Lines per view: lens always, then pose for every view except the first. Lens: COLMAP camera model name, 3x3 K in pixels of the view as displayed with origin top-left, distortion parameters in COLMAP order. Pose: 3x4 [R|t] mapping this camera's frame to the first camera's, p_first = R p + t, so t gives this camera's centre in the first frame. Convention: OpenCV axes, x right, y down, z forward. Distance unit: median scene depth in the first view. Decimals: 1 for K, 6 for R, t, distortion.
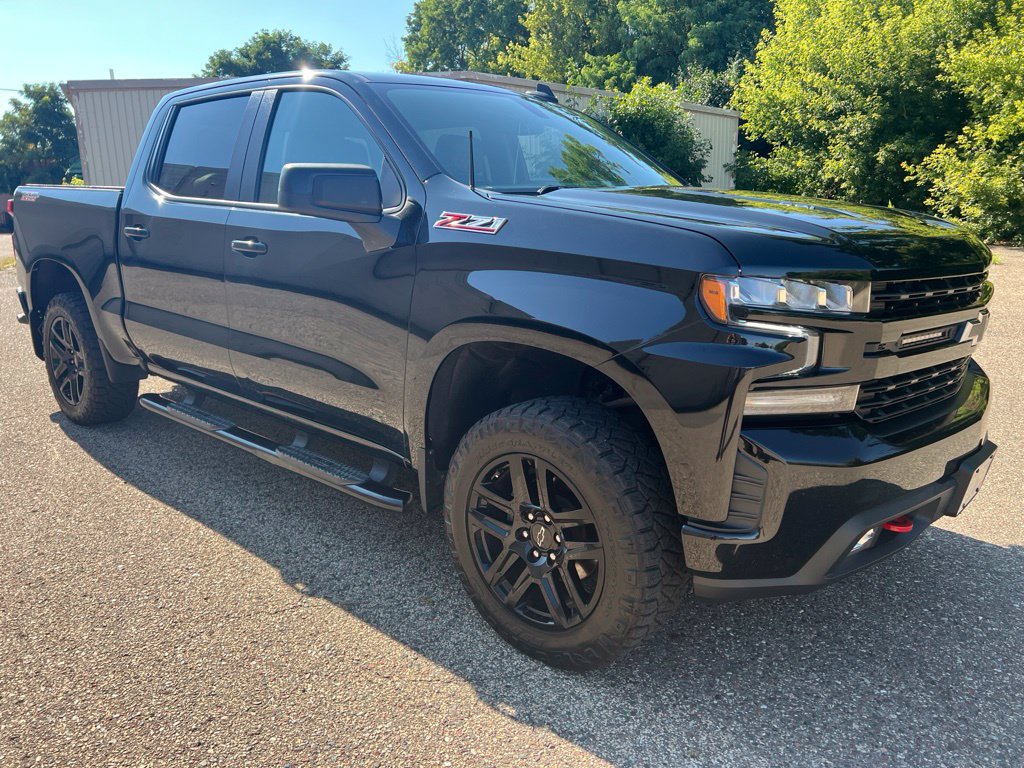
lens RADIAL K [[762.9, 0, 523.7], [0, 762.9, 384.0], [0, 0, 1]] dist [0.050113, -0.047628]
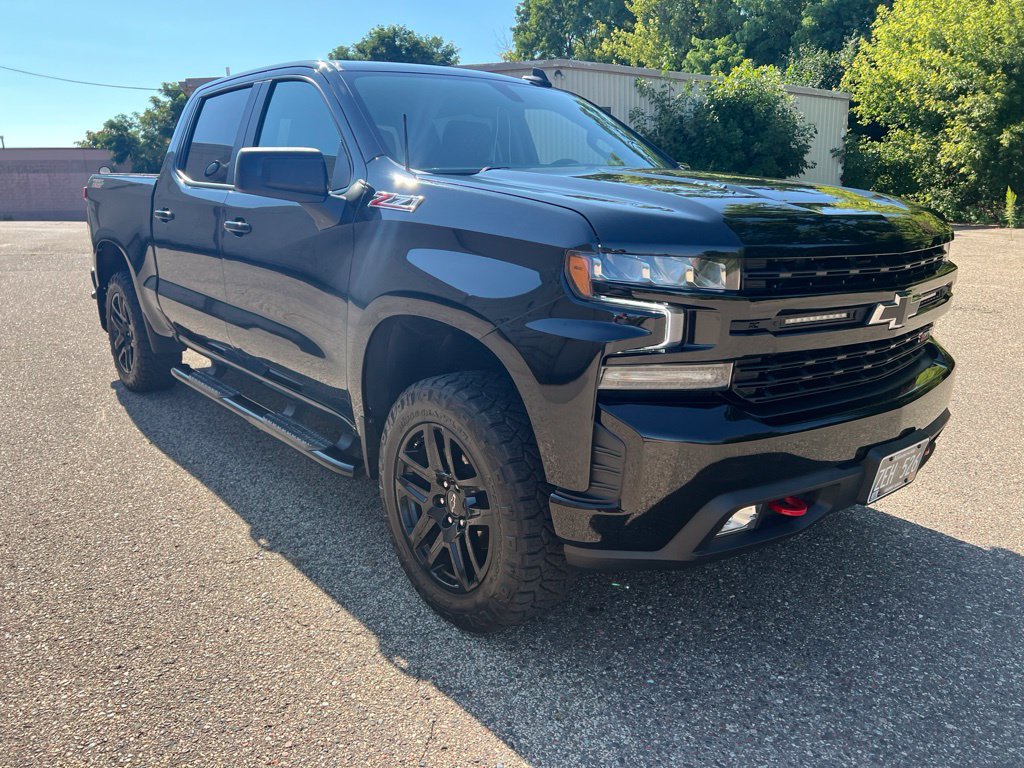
lens RADIAL K [[765.6, 0, 523.6], [0, 765.6, 380.9], [0, 0, 1]] dist [0.055461, -0.053667]
pose [[0.989077, 0.031828, -0.143920, 0.214104], [-0.030725, 0.999479, 0.009883, 0.015414], [0.144159, -0.005353, 0.989540, -0.018346]]
